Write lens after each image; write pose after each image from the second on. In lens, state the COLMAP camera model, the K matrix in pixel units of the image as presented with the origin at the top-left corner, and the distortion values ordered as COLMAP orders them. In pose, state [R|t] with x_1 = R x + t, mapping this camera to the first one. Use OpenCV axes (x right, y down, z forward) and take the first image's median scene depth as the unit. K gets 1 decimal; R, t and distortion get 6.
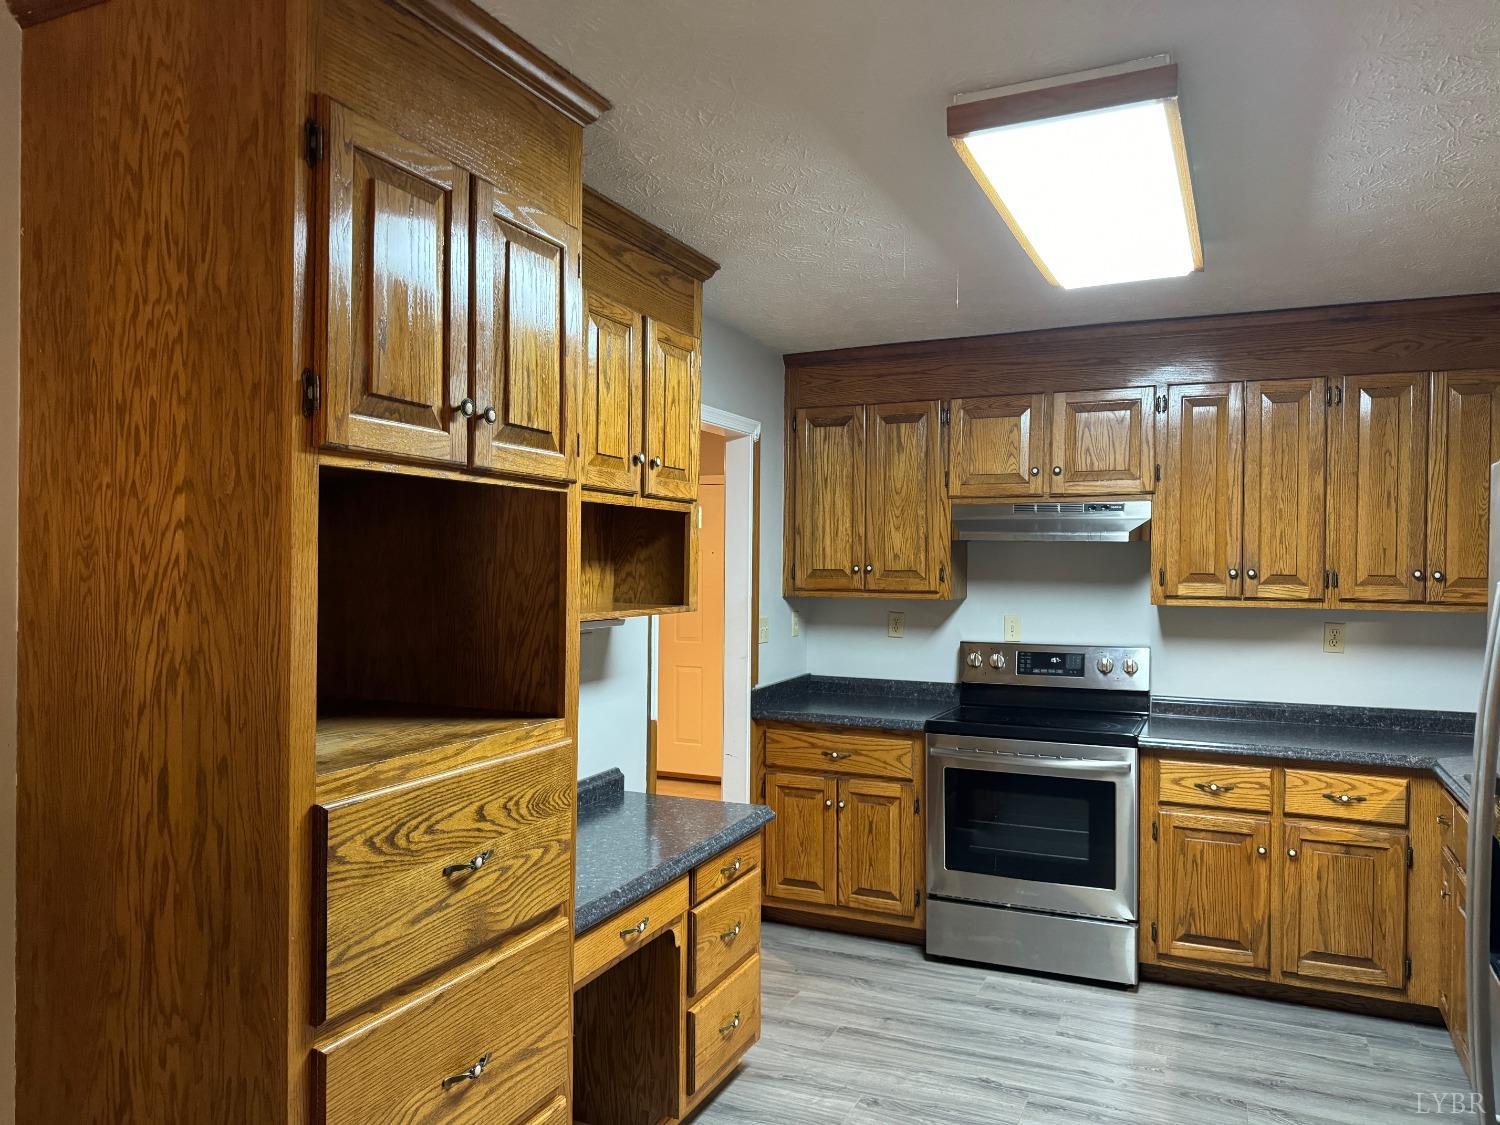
lens RADIAL K [[1069.2, 0, 750.0], [0, 1069.2, 562.5], [0, 0, 1]] dist [0.069969, -0.071027]
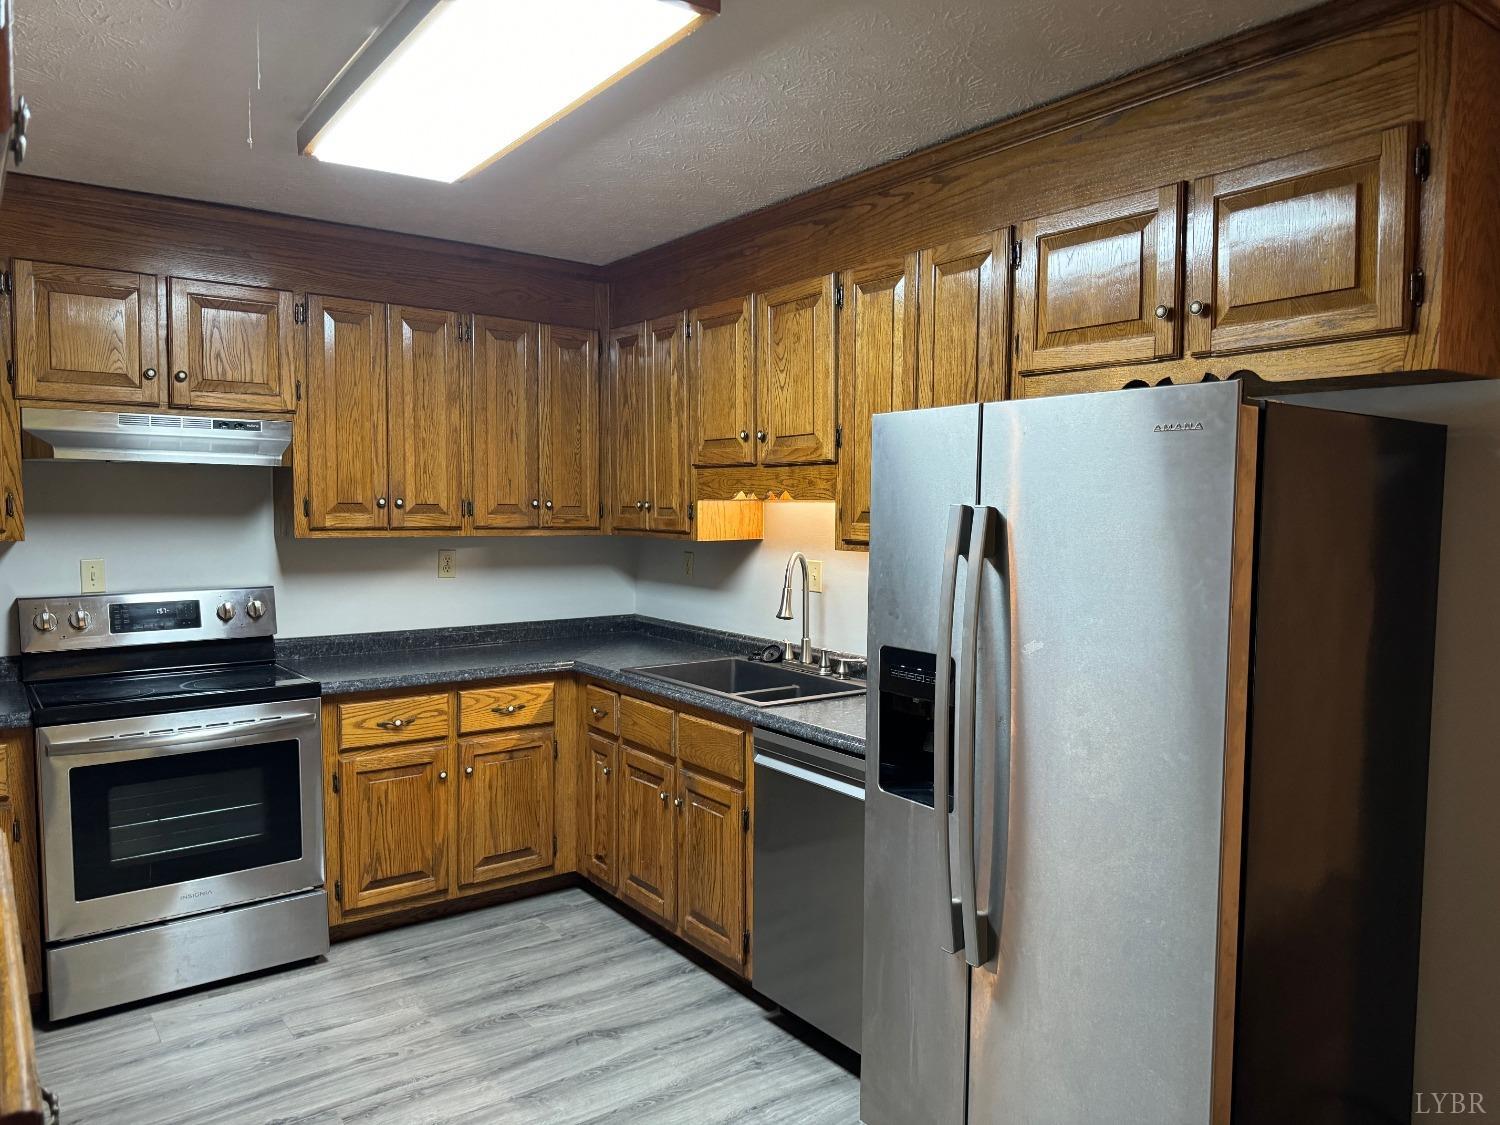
lens RADIAL K [[1069.2, 0, 750.0], [0, 1069.2, 562.5], [0, 0, 1]] dist [0.069969, -0.071027]
pose [[0.497293, -0.048186, 0.866244, -0.243981], [0.001621, 0.998506, 0.054613, 0.012190], [-0.867581, -0.025755, 0.496628, 0.250042]]
